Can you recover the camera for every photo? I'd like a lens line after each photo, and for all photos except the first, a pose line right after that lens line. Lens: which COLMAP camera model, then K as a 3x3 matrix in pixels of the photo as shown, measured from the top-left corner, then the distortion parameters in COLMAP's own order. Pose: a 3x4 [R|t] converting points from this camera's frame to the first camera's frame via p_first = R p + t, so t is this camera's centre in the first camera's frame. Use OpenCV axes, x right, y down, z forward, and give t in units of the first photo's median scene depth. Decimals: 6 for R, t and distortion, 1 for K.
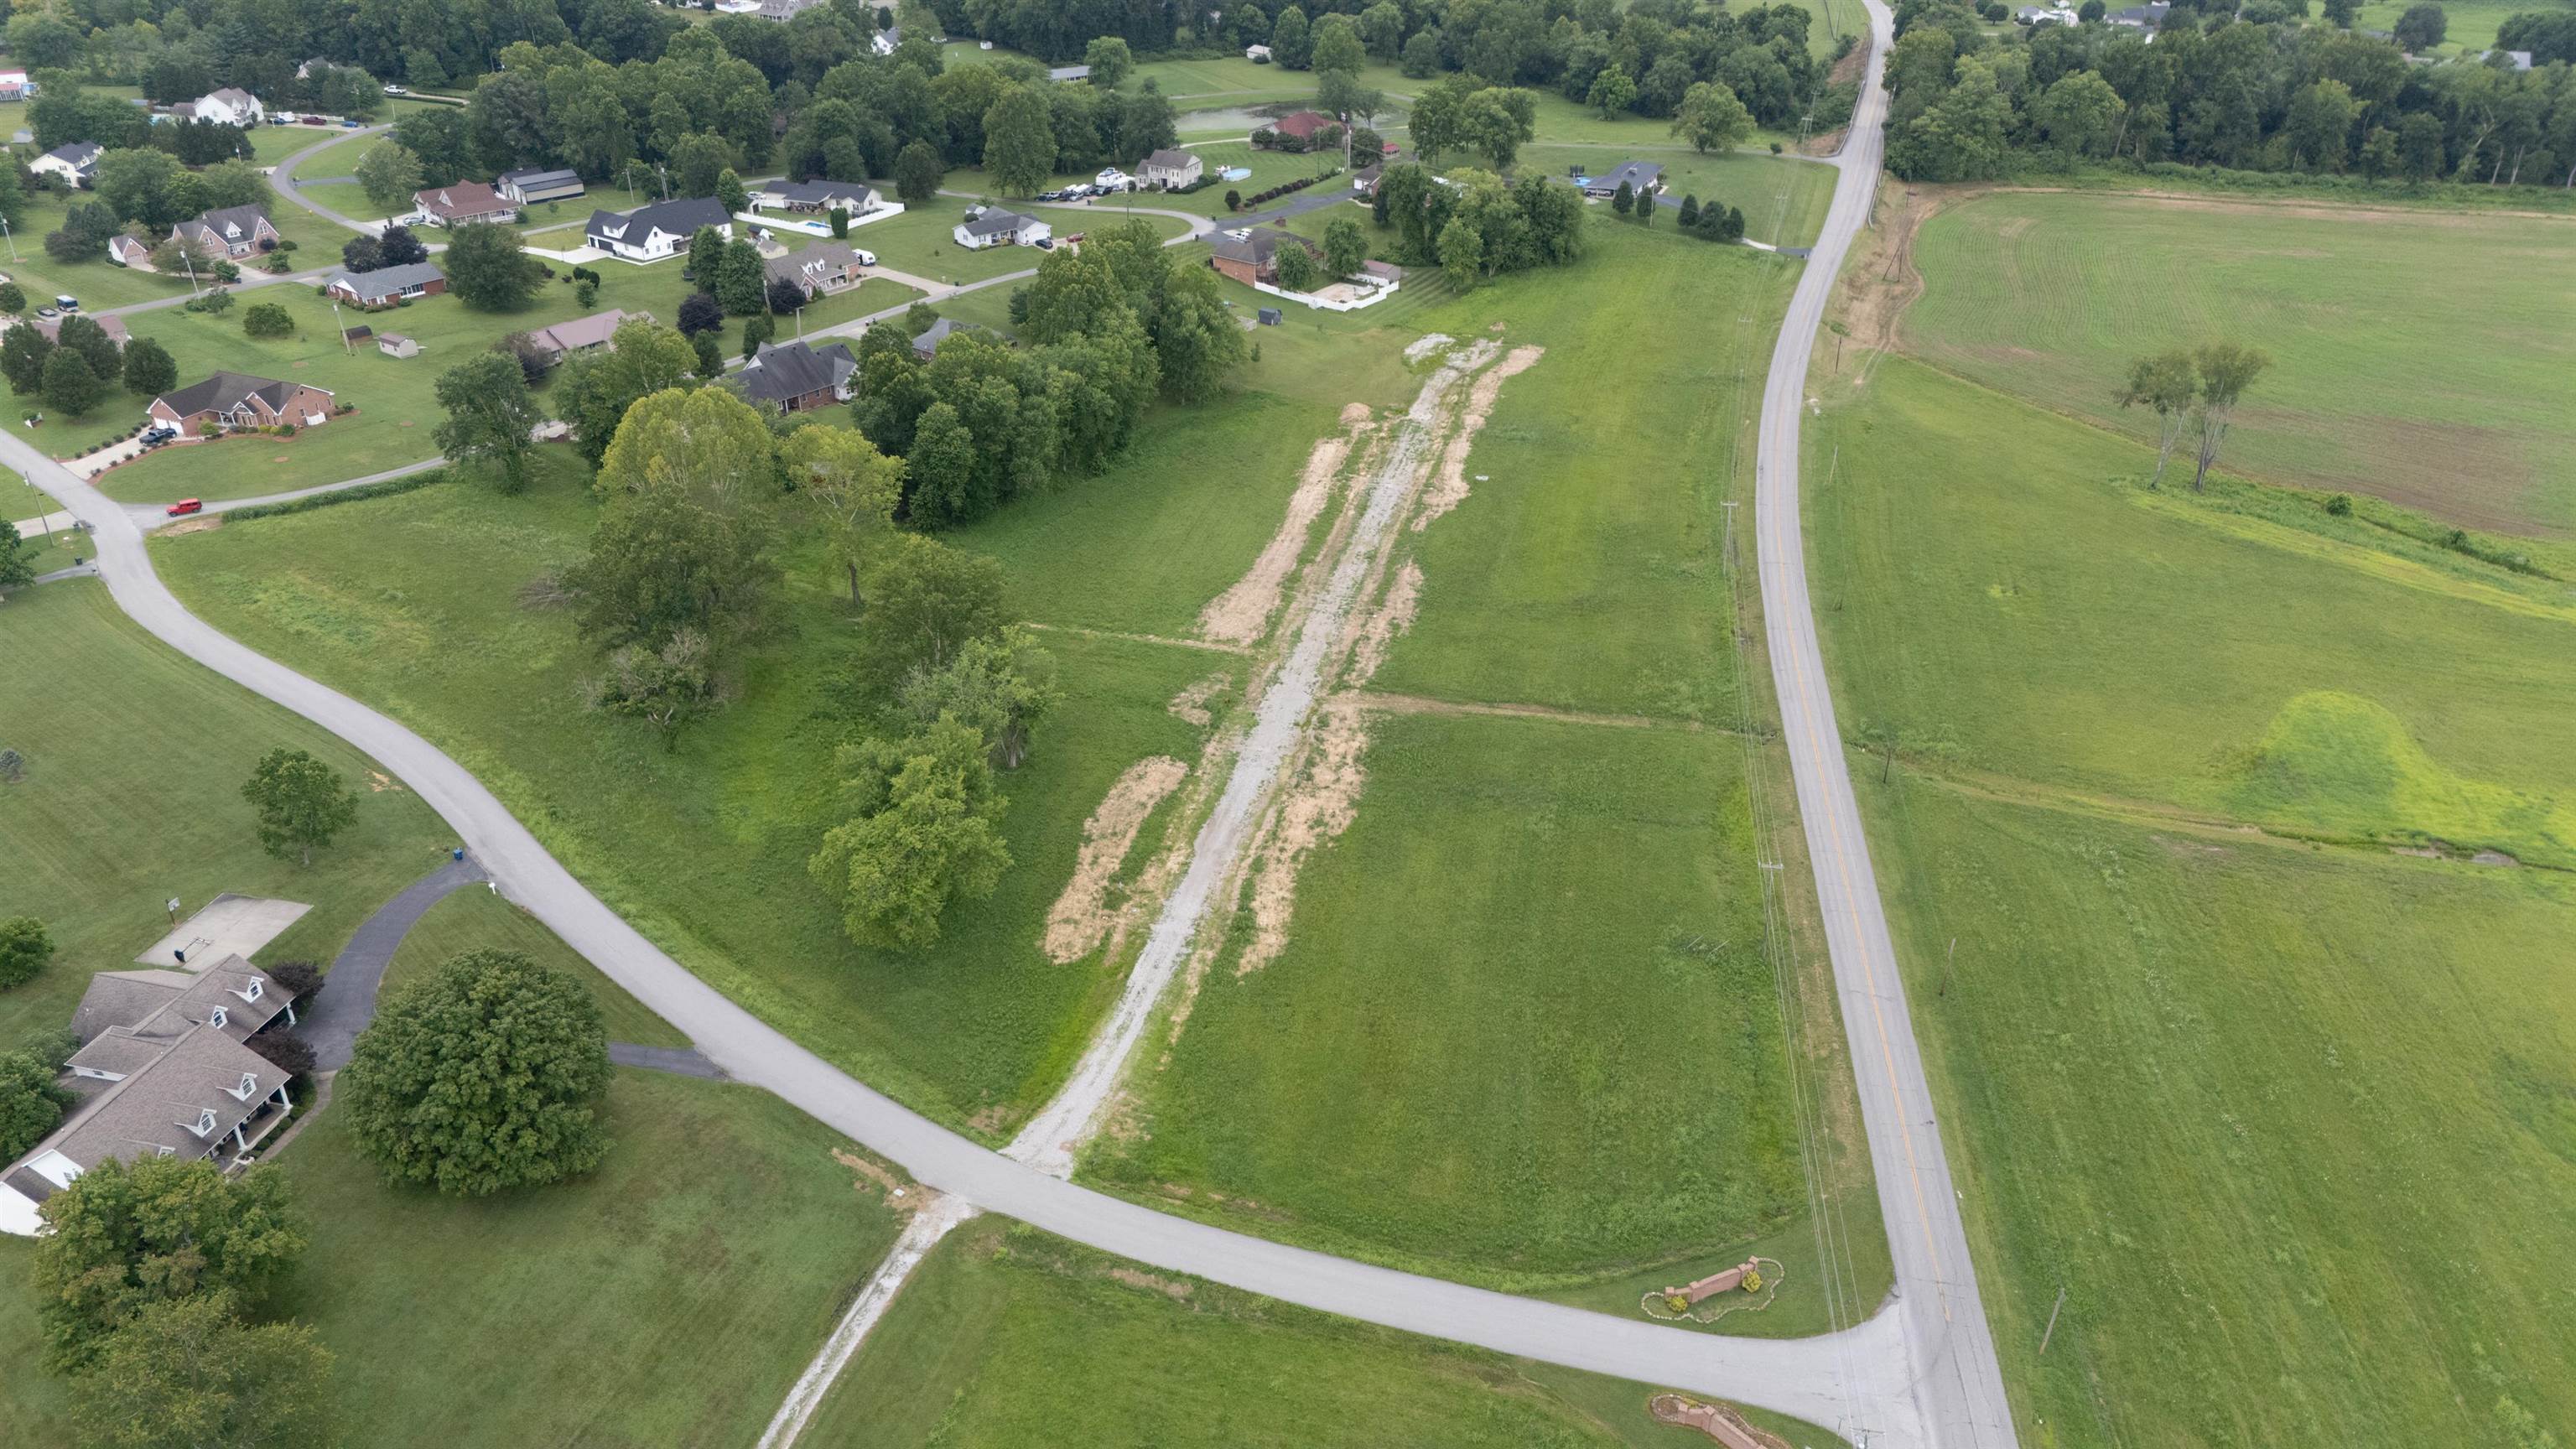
lens RADIAL K [[1890.2, 0, 1285.8], [0, 1890.2, 727.4], [0, 0, 1]] dist [0.079899, -0.078340]
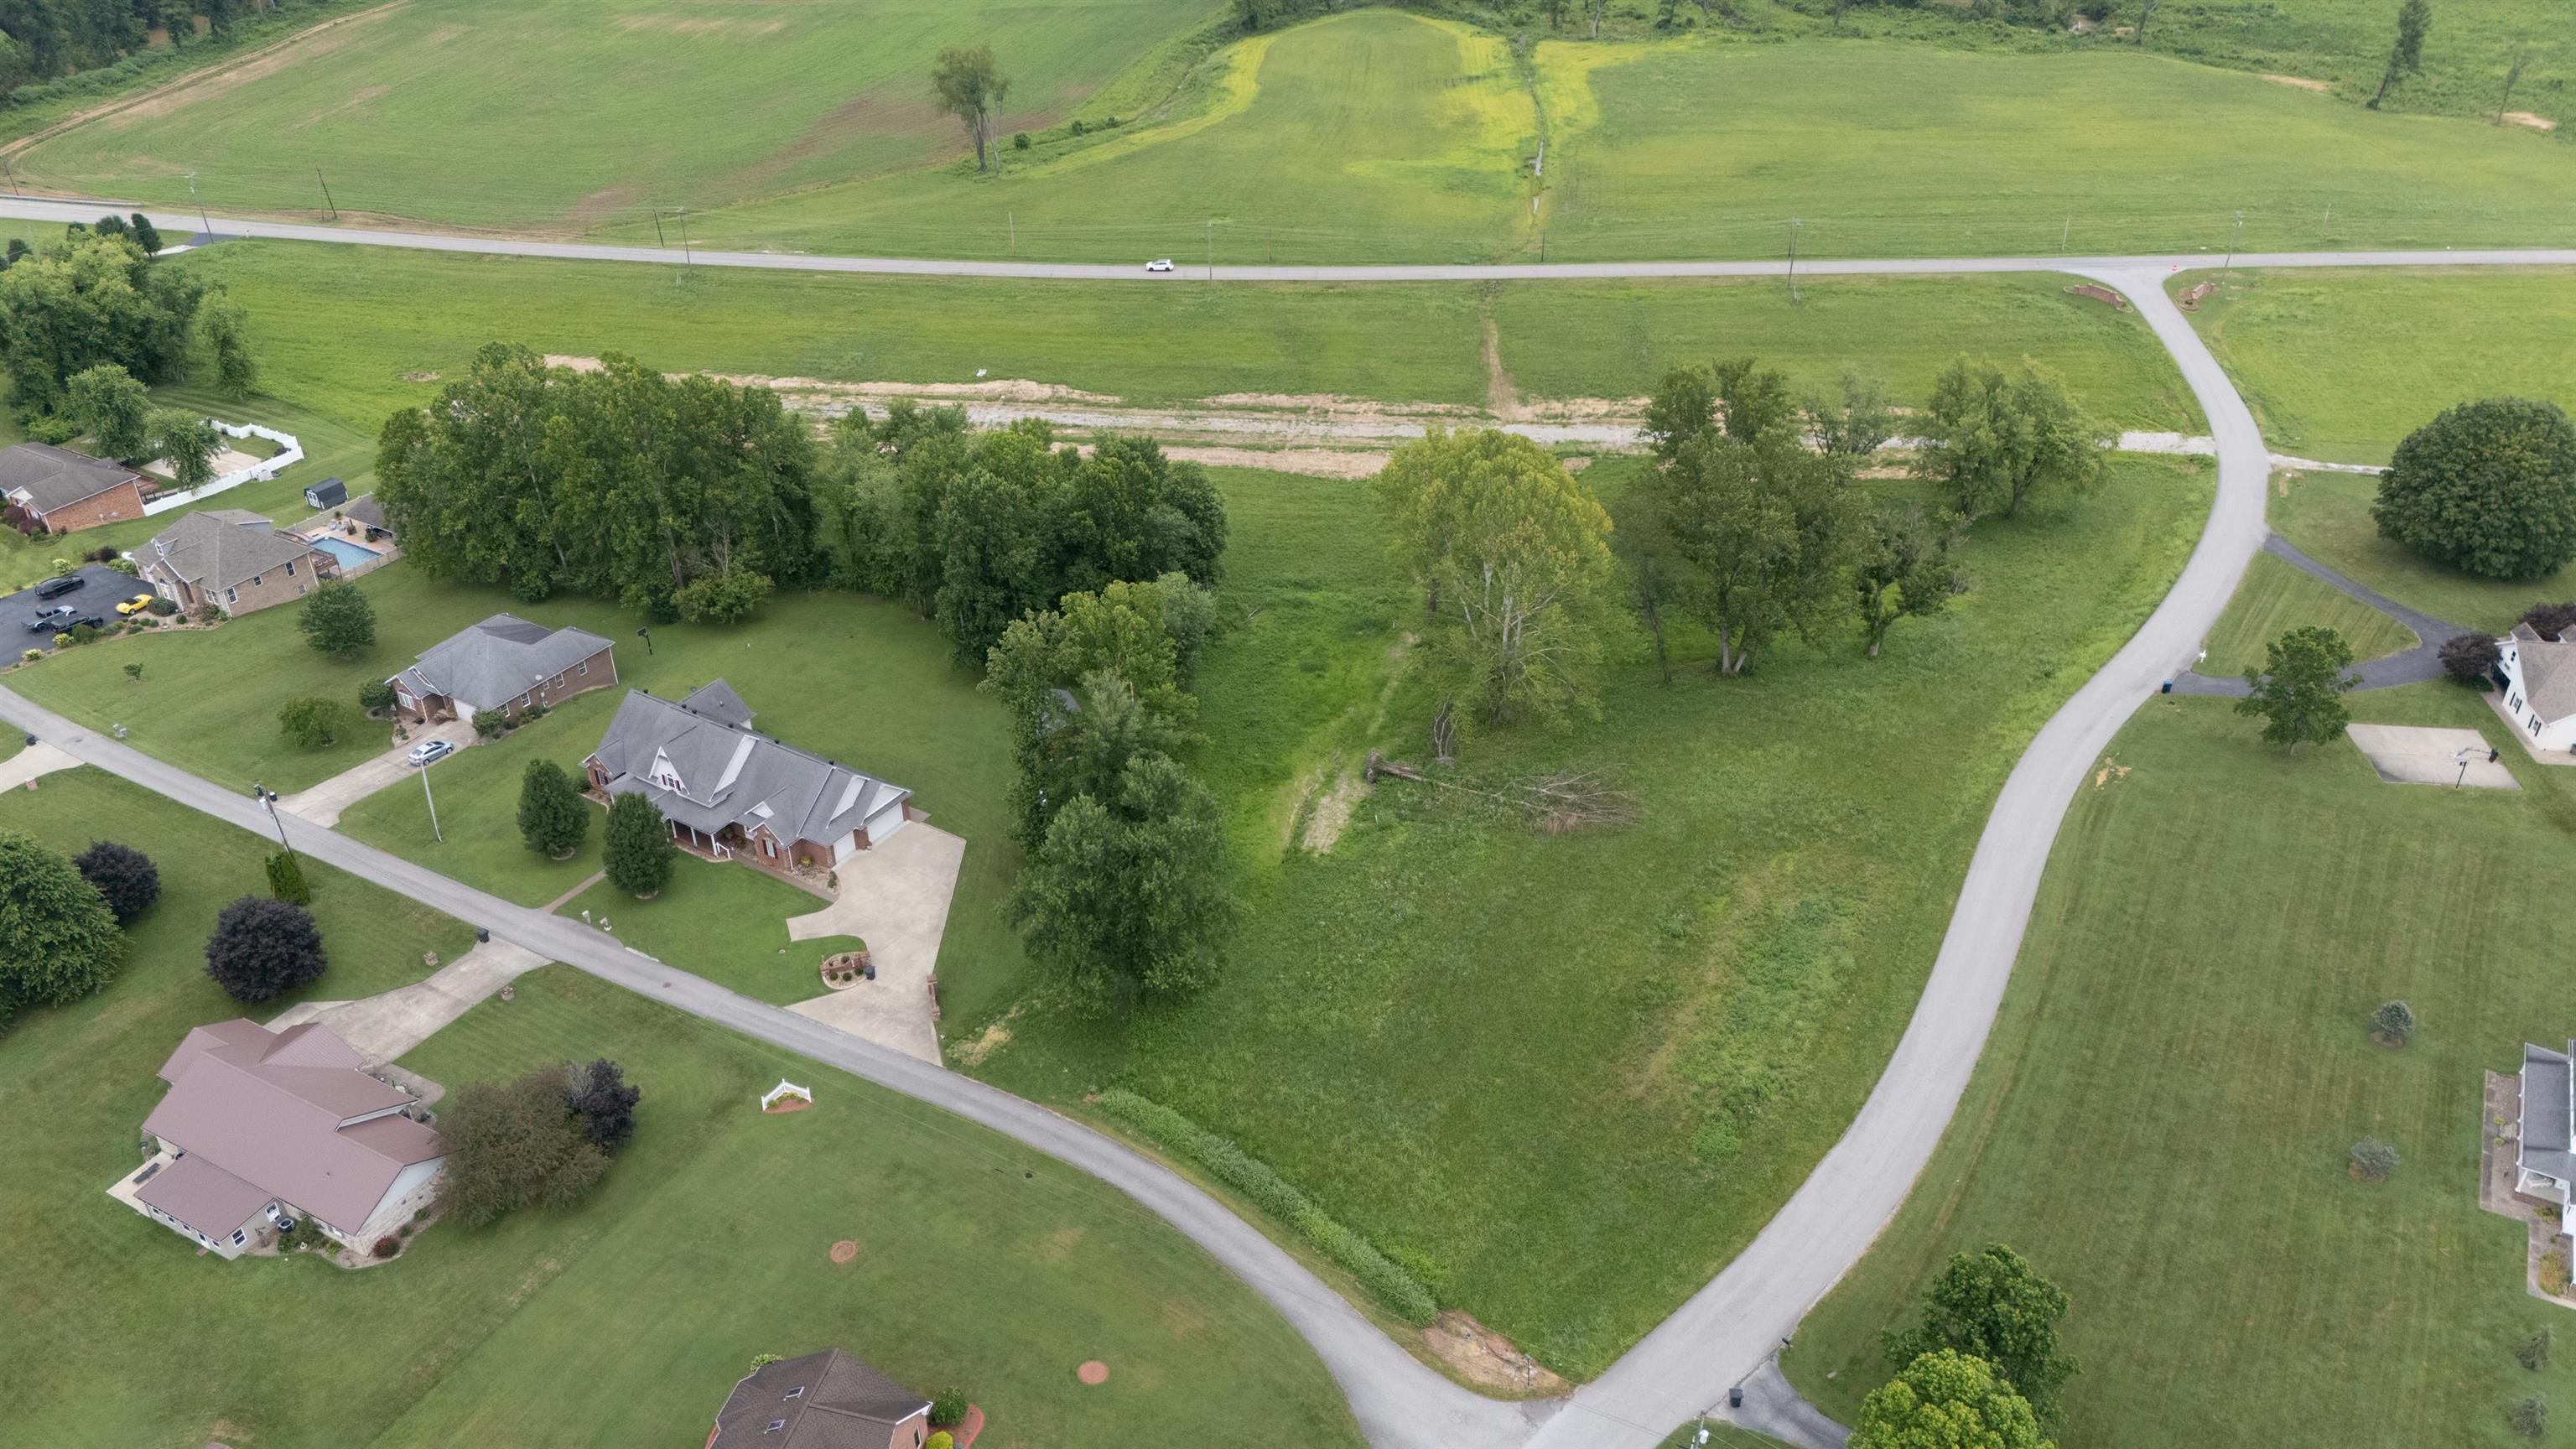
lens RADIAL K [[1894.6, 0, 1285.4], [0, 1894.6, 724.7], [0, 0, 1]] dist [0.075369, -0.070515]
pose [[-0.138485, -0.521512, 0.841931, -0.839236], [0.490216, 0.702576, 0.515825, -0.447231], [-0.860529, 0.484162, 0.158357, 0.878372]]
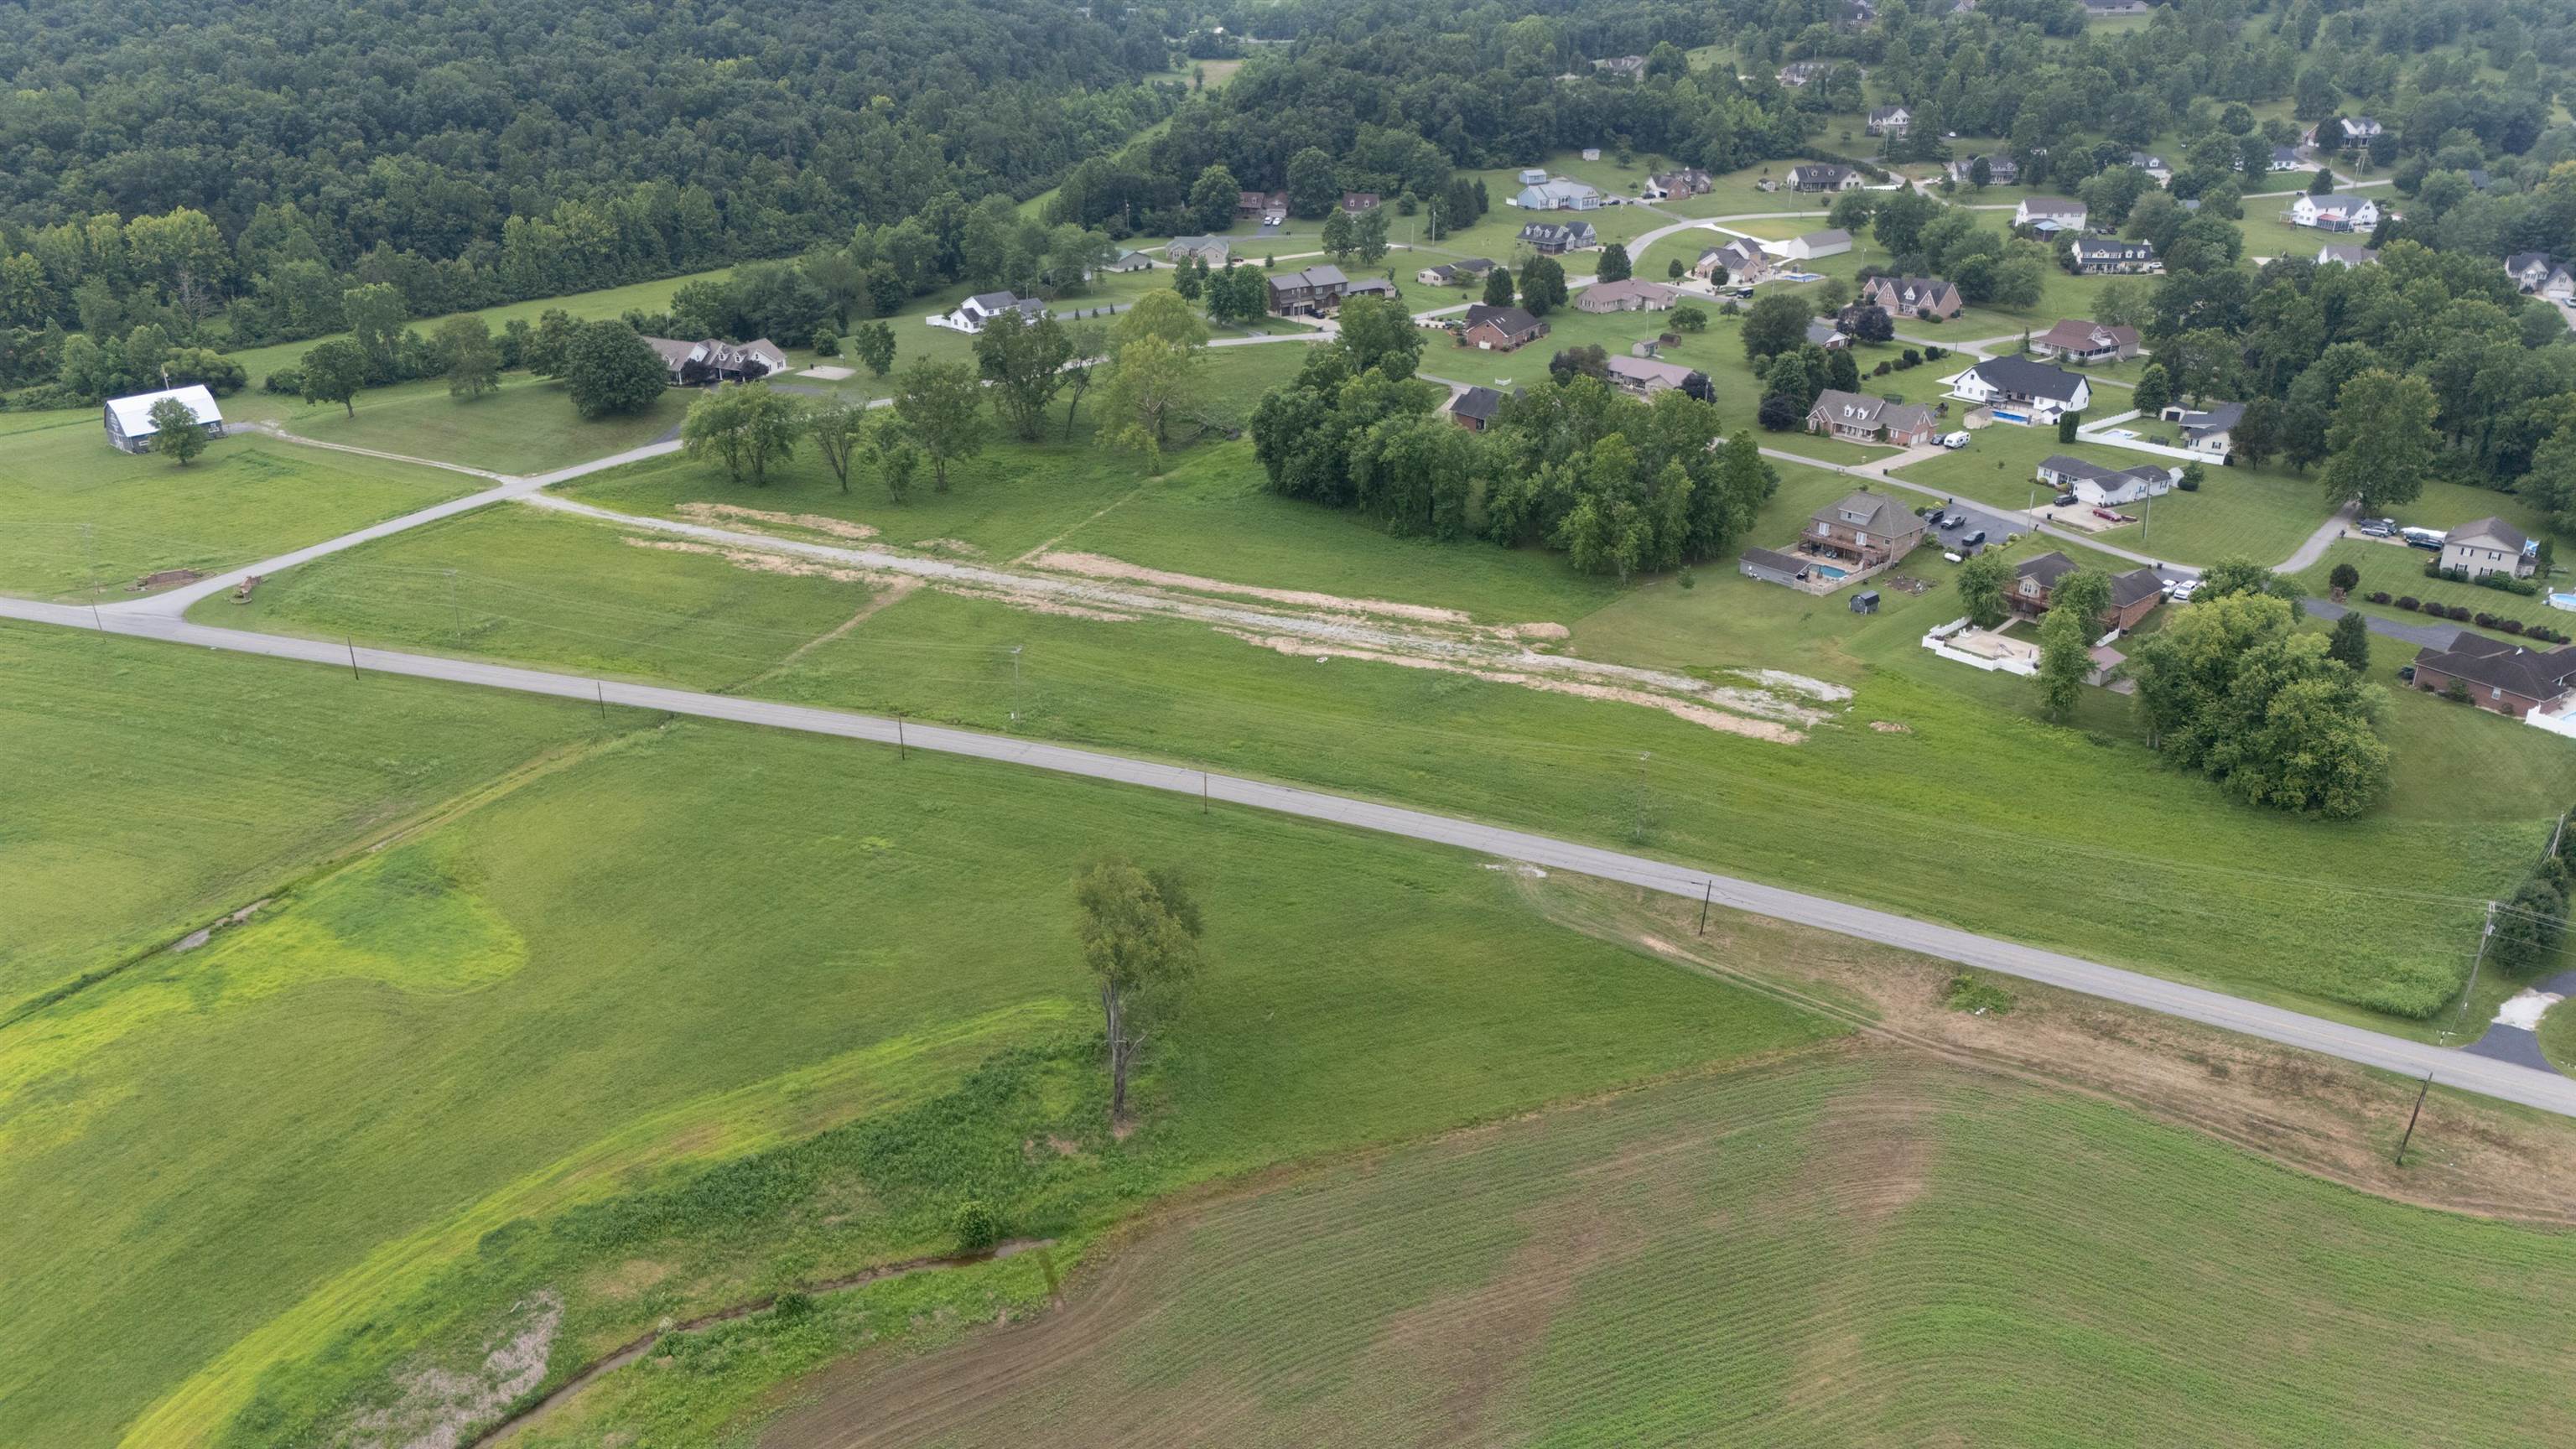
lens RADIAL K [[1887.5, 0, 1286.2], [0, 1887.5, 733.0], [0, 0, 1]] dist [0.078812, -0.078291]
pose [[-0.180731, 0.400934, -0.898103, 1.030322], [-0.481749, 0.760012, 0.436233, -0.540538], [0.857470, 0.511501, 0.055792, 1.030487]]
